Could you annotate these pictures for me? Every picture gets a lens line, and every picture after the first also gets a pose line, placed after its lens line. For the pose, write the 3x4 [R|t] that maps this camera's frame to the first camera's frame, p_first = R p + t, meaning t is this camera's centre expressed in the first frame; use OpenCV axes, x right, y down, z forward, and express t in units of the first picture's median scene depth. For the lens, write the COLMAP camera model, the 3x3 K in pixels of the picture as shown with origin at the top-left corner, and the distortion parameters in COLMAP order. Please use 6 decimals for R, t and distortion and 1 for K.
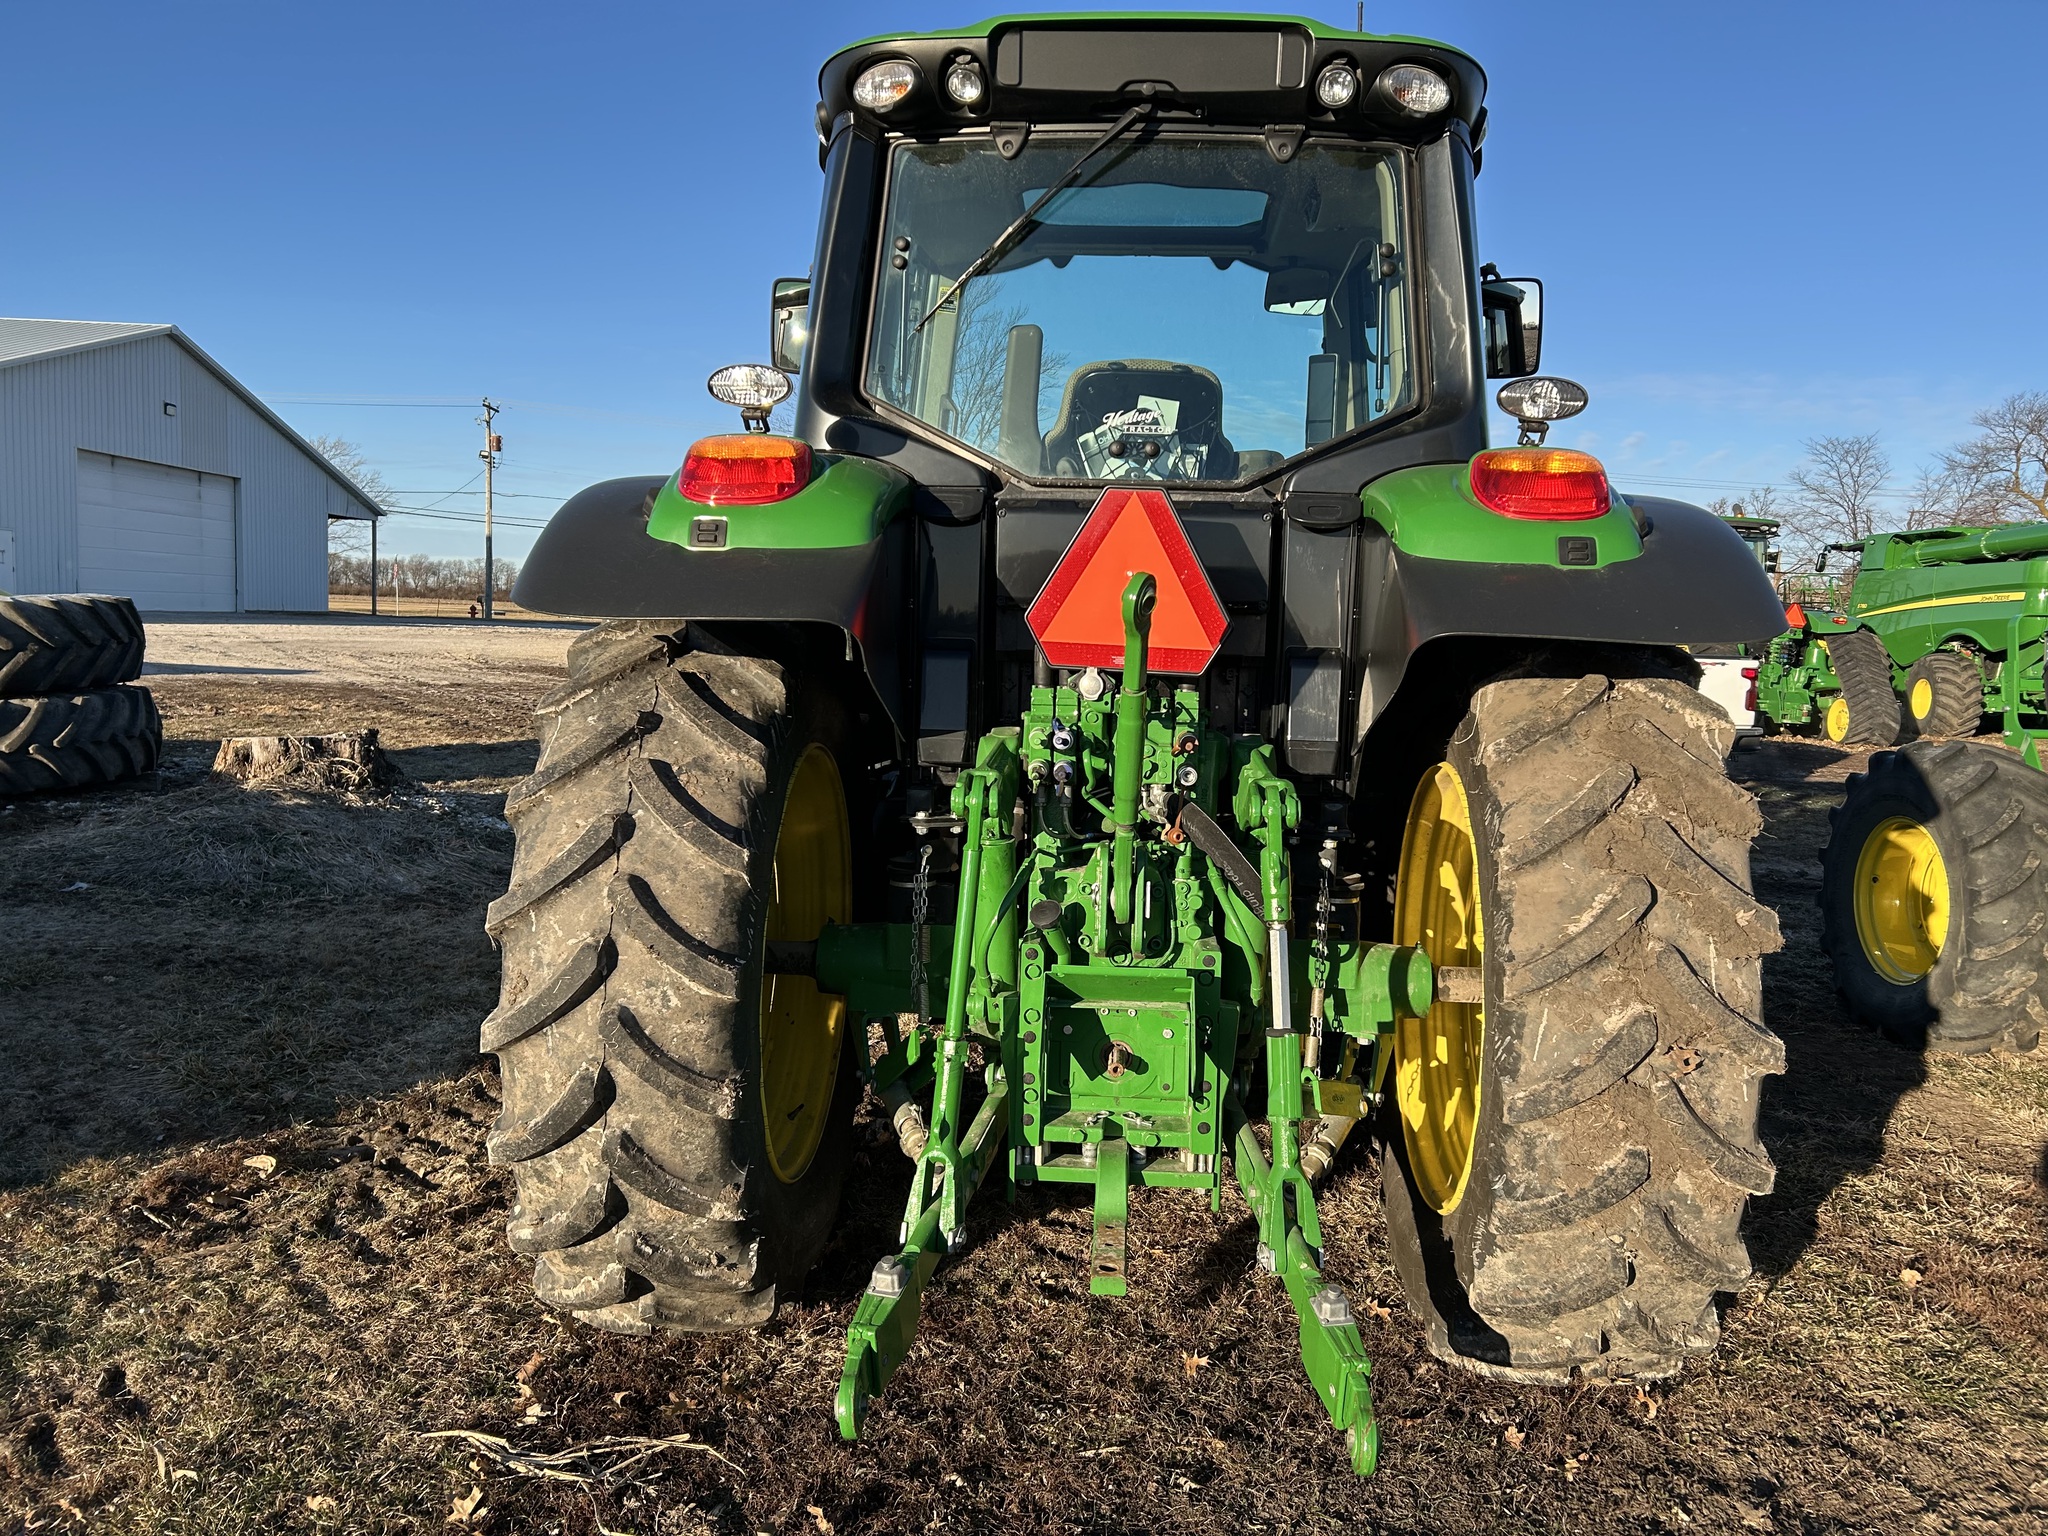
lens RADIAL K [[1543.8, 0, 1033.1], [0, 1543.8, 766.9], [0, 0, 1]] dist [0.053338, -0.050530]
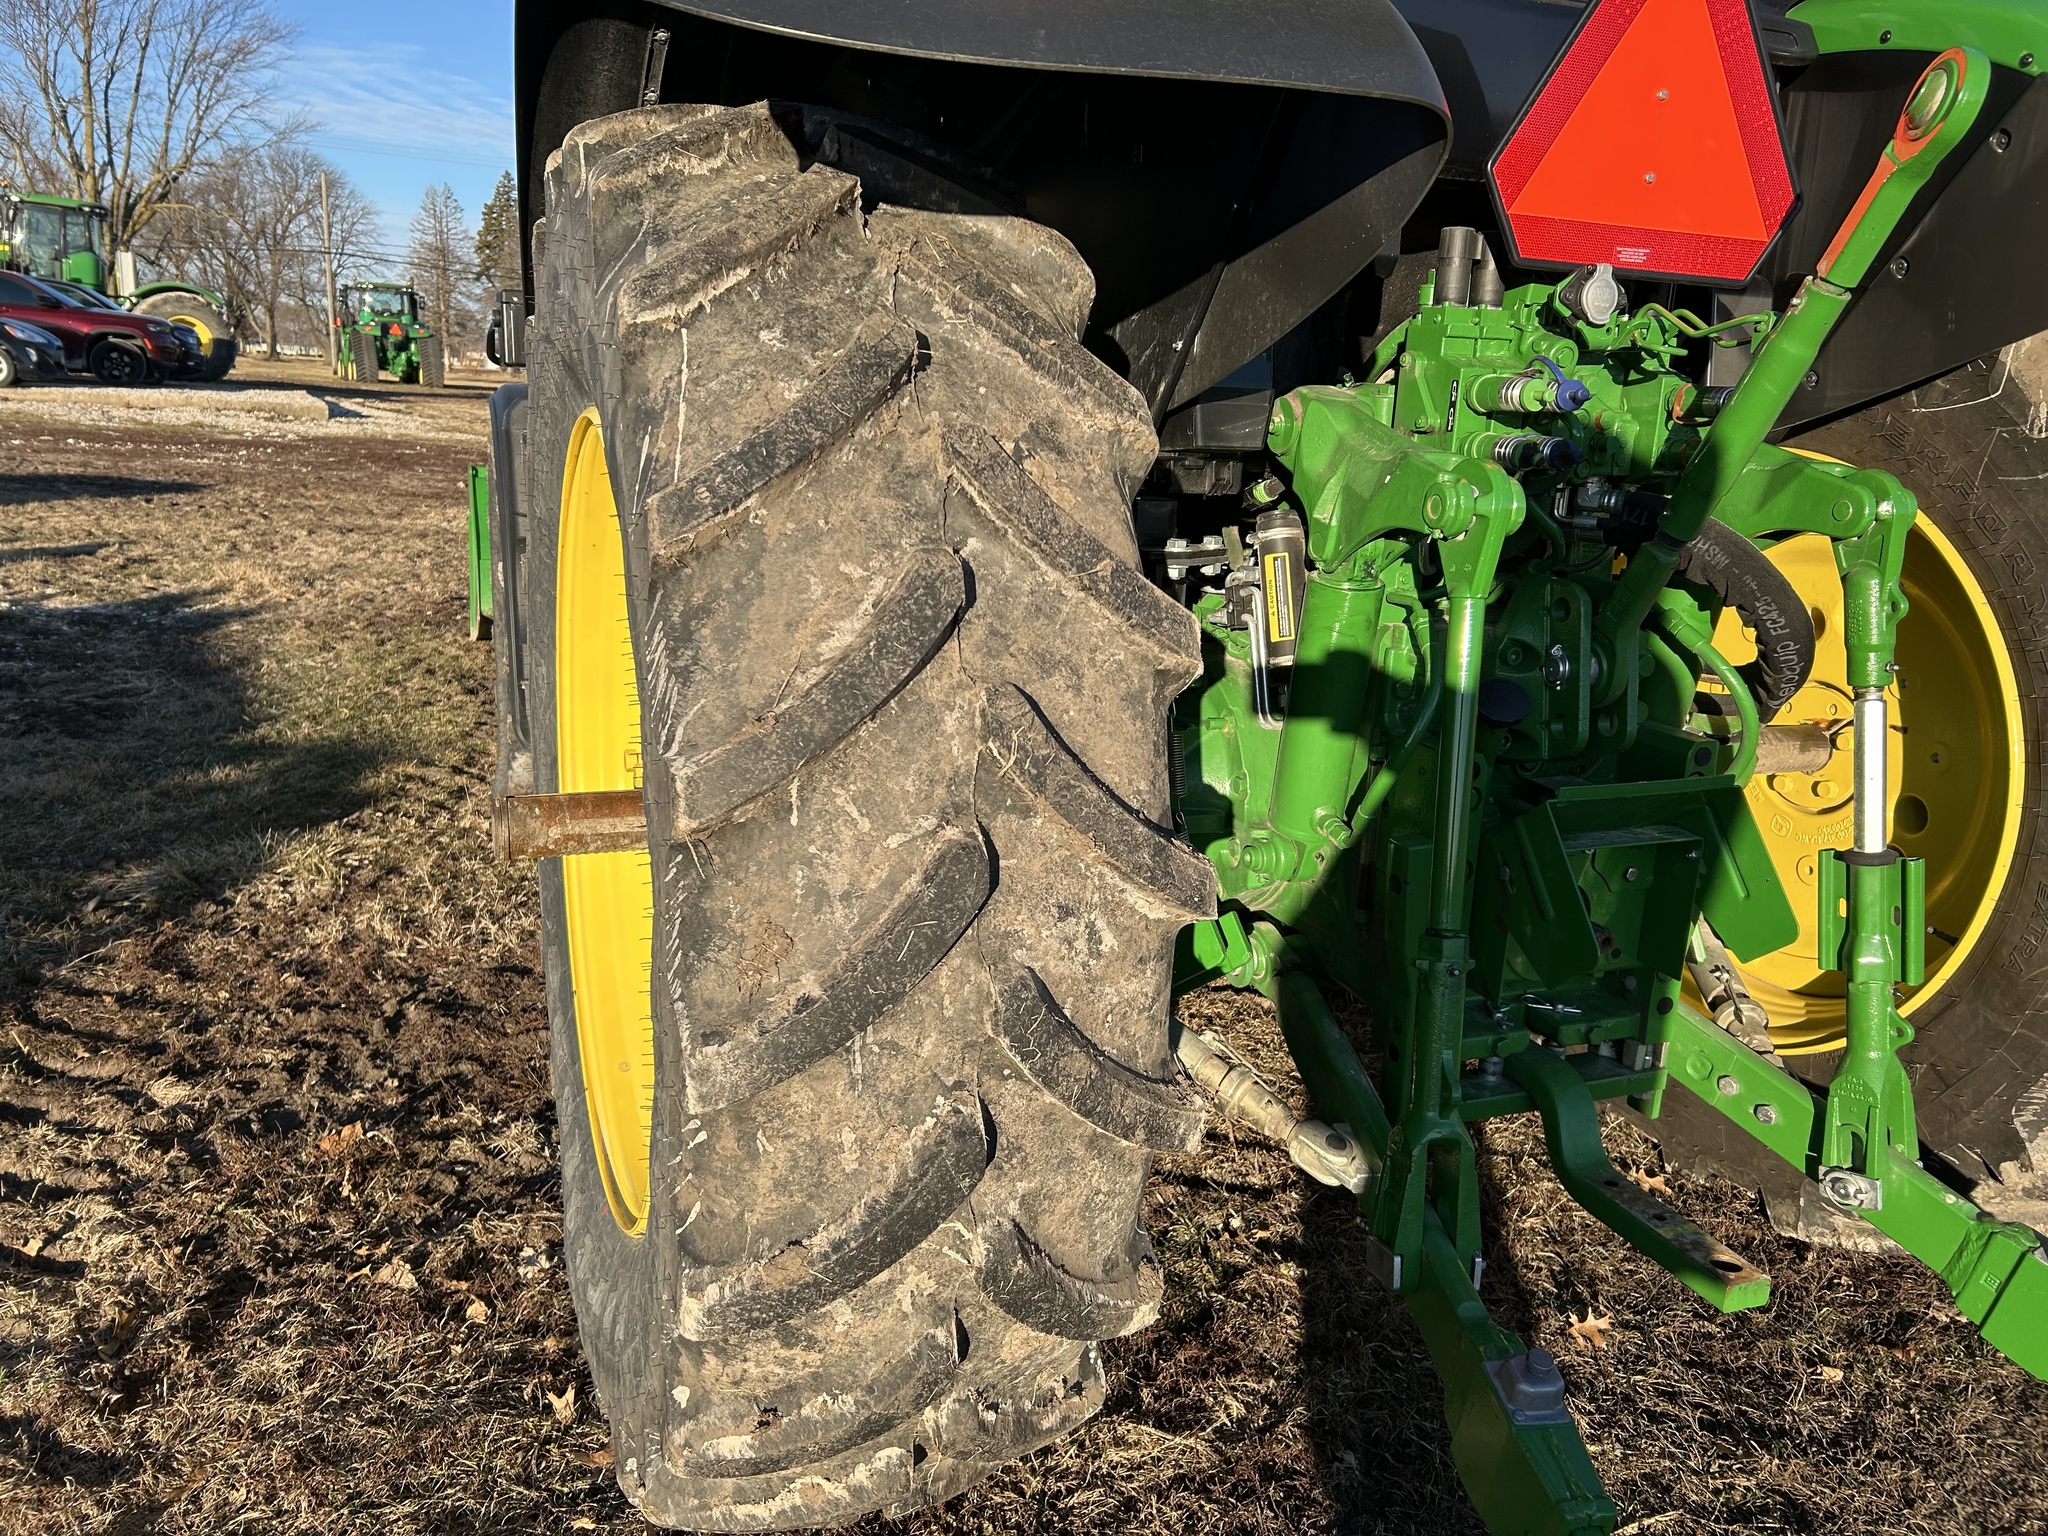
lens RADIAL K [[1543.8, 0, 1012.1], [0, 1543.8, 760.1], [0, 0, 1]] dist [0.053338, -0.050530]
pose [[0.905077, -0.086902, 0.416272, -0.441608], [0.020054, 0.986529, 0.162350, 0.019133], [-0.424774, -0.138591, 0.894628, 0.587044]]
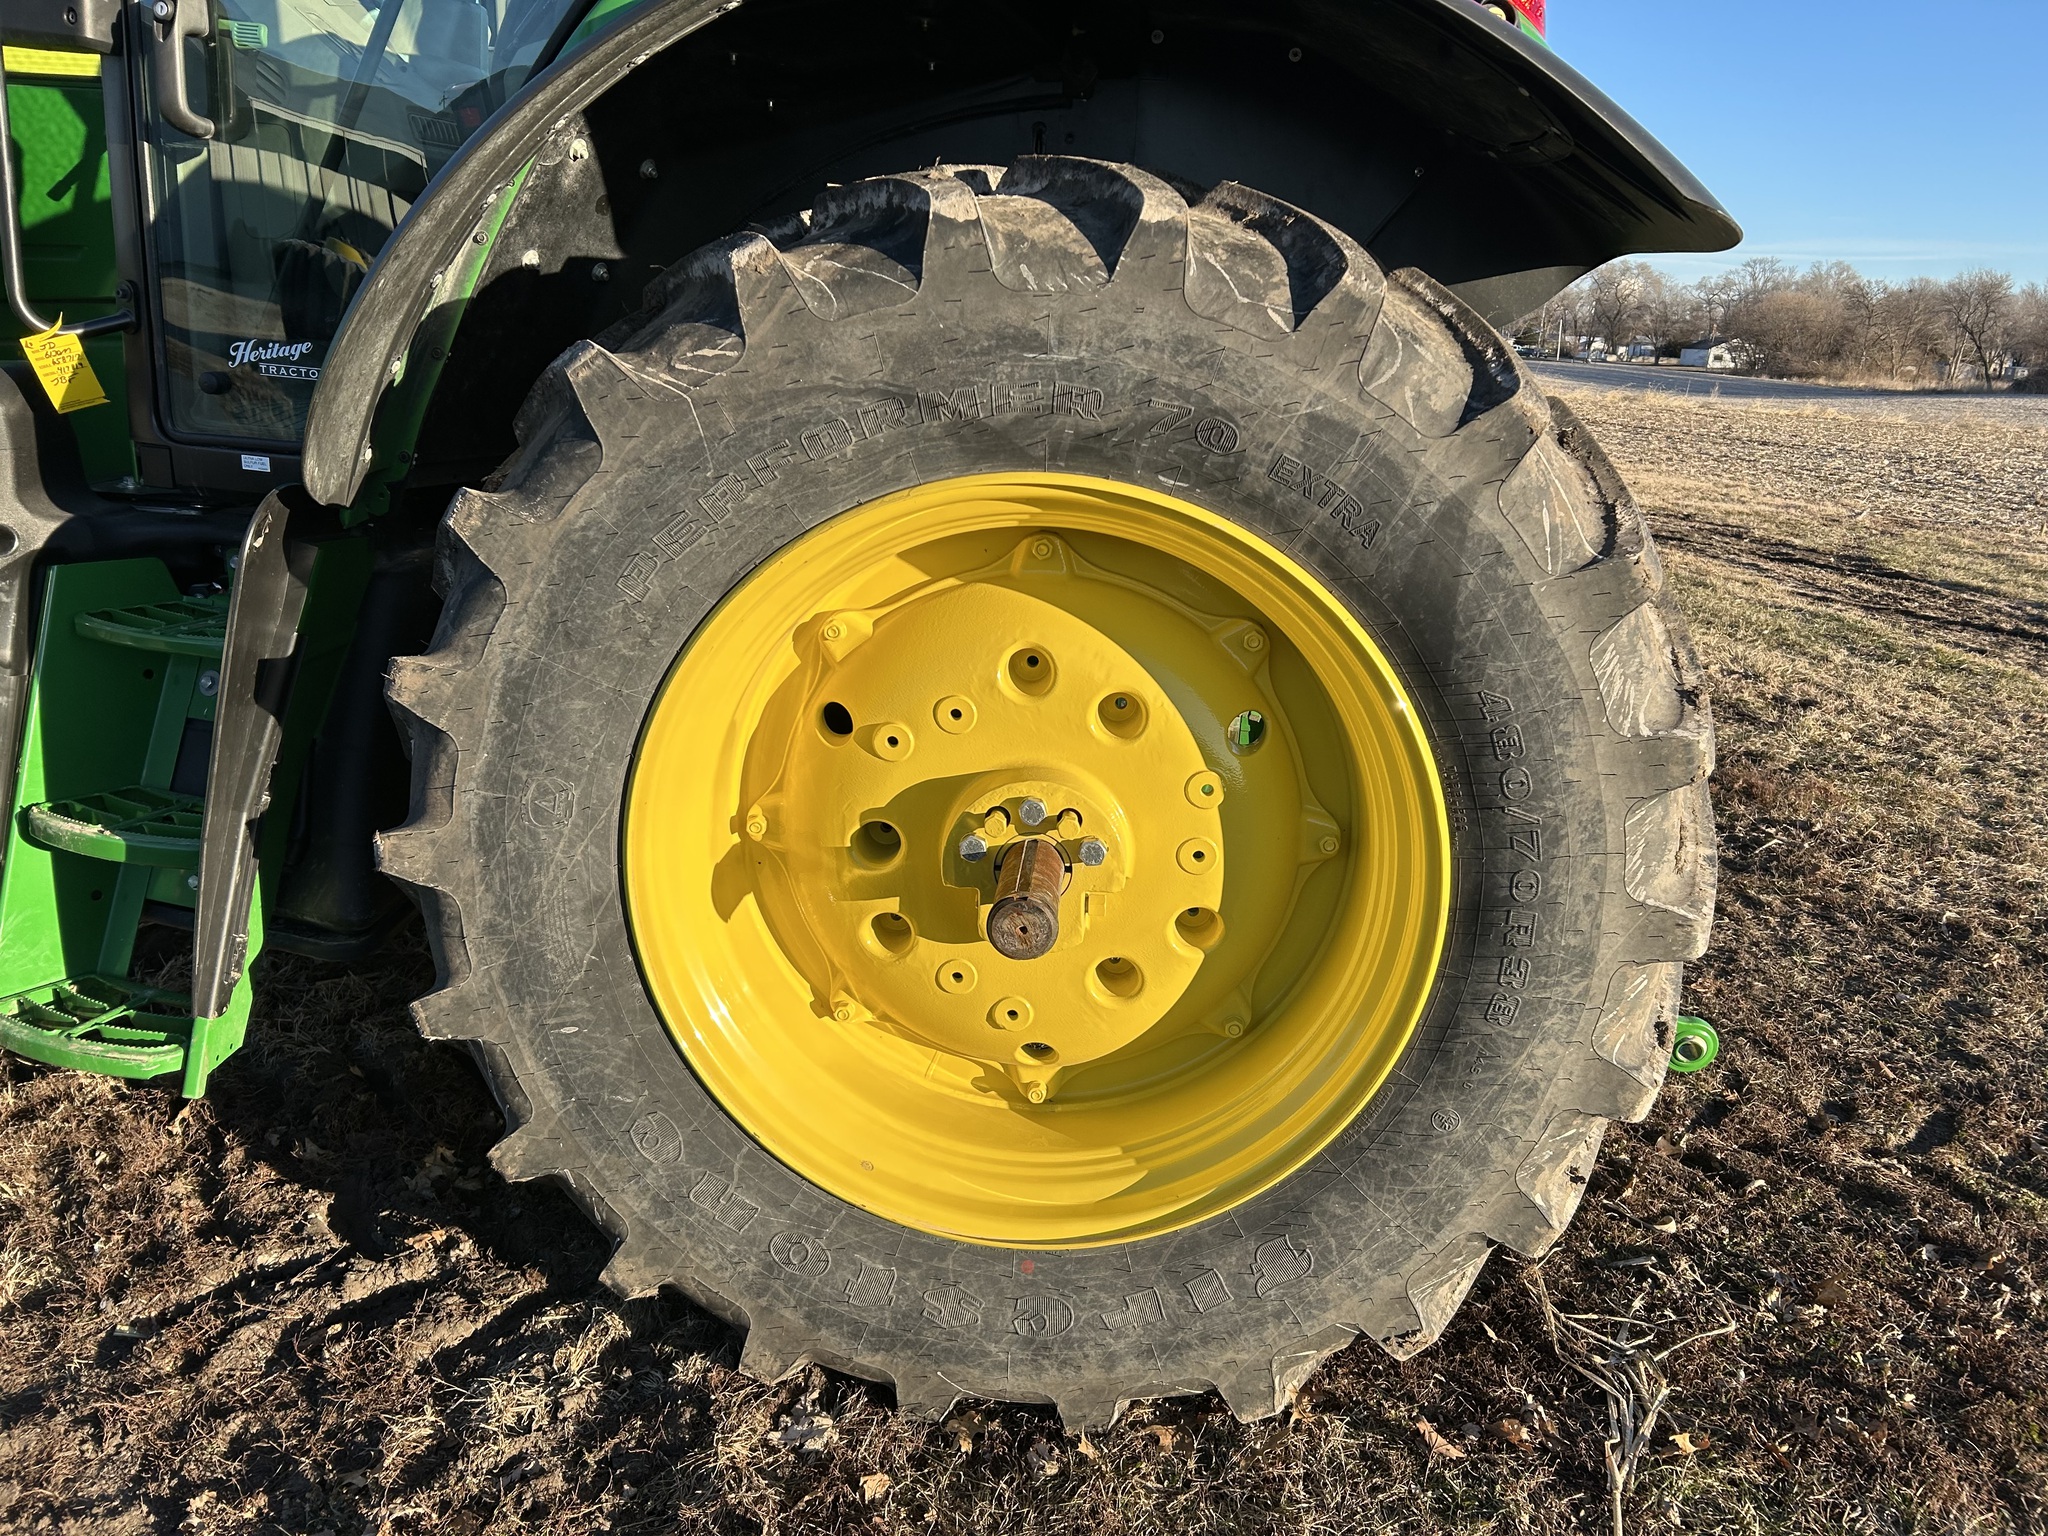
lens RADIAL K [[1543.8, 0, 1041.0], [0, 1543.8, 763.7], [0, 0, 1]] dist [0.053338, -0.050530]
pose [[-0.000558, -0.313440, 0.949608, -0.934967], [0.045598, 0.948612, 0.313138, -0.105878], [-0.998960, 0.043475, 0.013763, 1.250111]]
